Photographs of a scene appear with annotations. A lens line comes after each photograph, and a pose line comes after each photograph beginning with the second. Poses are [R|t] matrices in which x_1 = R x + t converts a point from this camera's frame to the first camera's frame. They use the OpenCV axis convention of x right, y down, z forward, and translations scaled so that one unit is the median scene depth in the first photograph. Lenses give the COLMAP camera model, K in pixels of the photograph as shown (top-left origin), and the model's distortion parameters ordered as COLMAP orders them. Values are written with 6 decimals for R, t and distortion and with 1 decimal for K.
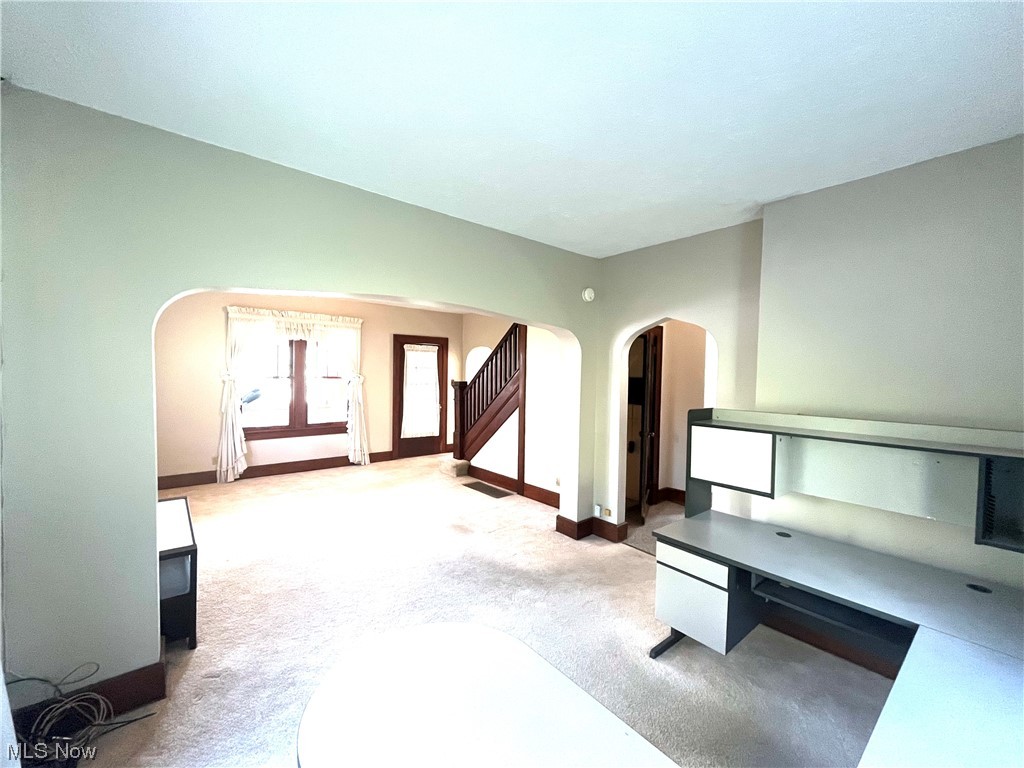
lens RADIAL K [[411.3, 0, 512.0], [0, 411.3, 384.0], [0, 0, 1]] dist [-0.000853, 0.000051]
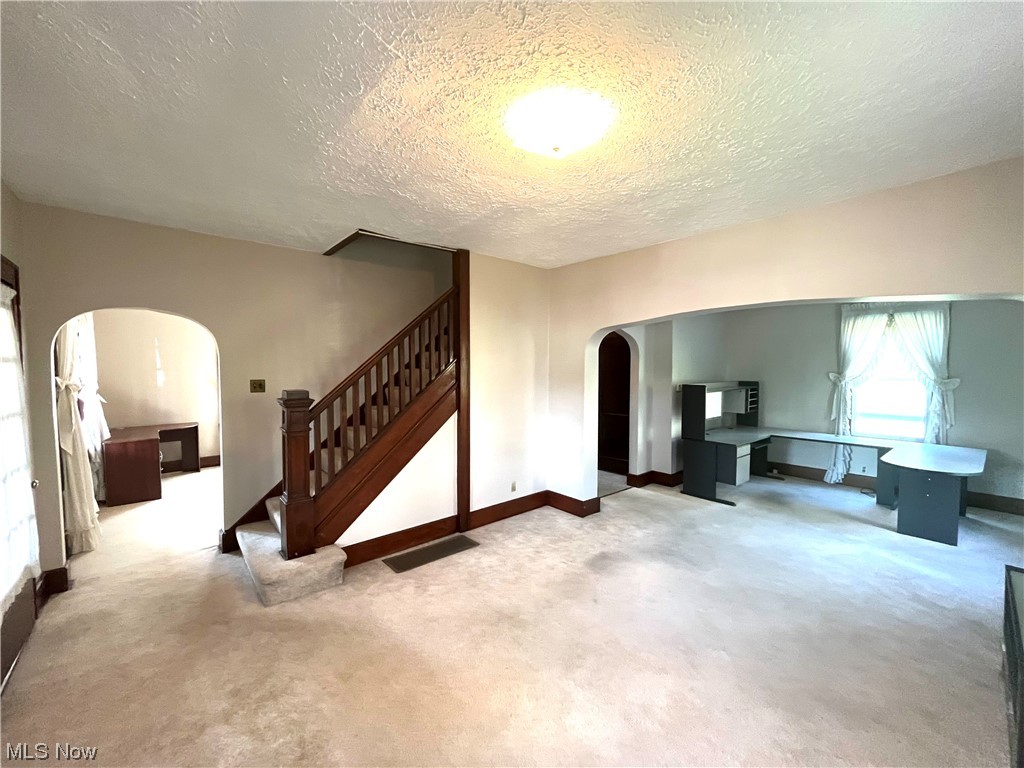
lens RADIAL K [[411.3, 0, 512.0], [0, 411.3, 384.0], [0, 0, 1]] dist [-0.000853, 0.000051]
pose [[-0.038159, -0.043816, 0.998311, -0.690984], [0.027298, 0.998620, 0.044873, -0.018992], [-0.998899, 0.028964, -0.036911, 0.933639]]
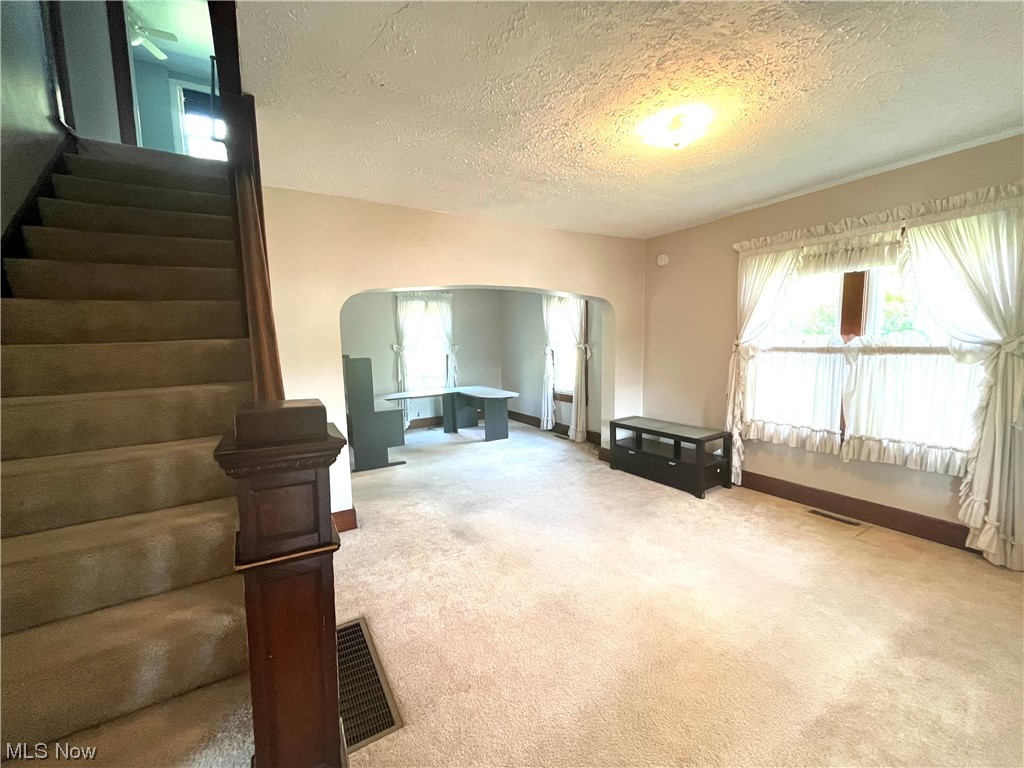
lens RADIAL K [[411.3, 0, 512.0], [0, 411.3, 384.0], [0, 0, 1]] dist [-0.000853, 0.000051]
pose [[-0.988156, 0.012721, 0.152926, -0.252912], [0.034146, 0.989801, 0.138306, -0.022220], [-0.149607, 0.141889, -0.978512, 1.328622]]
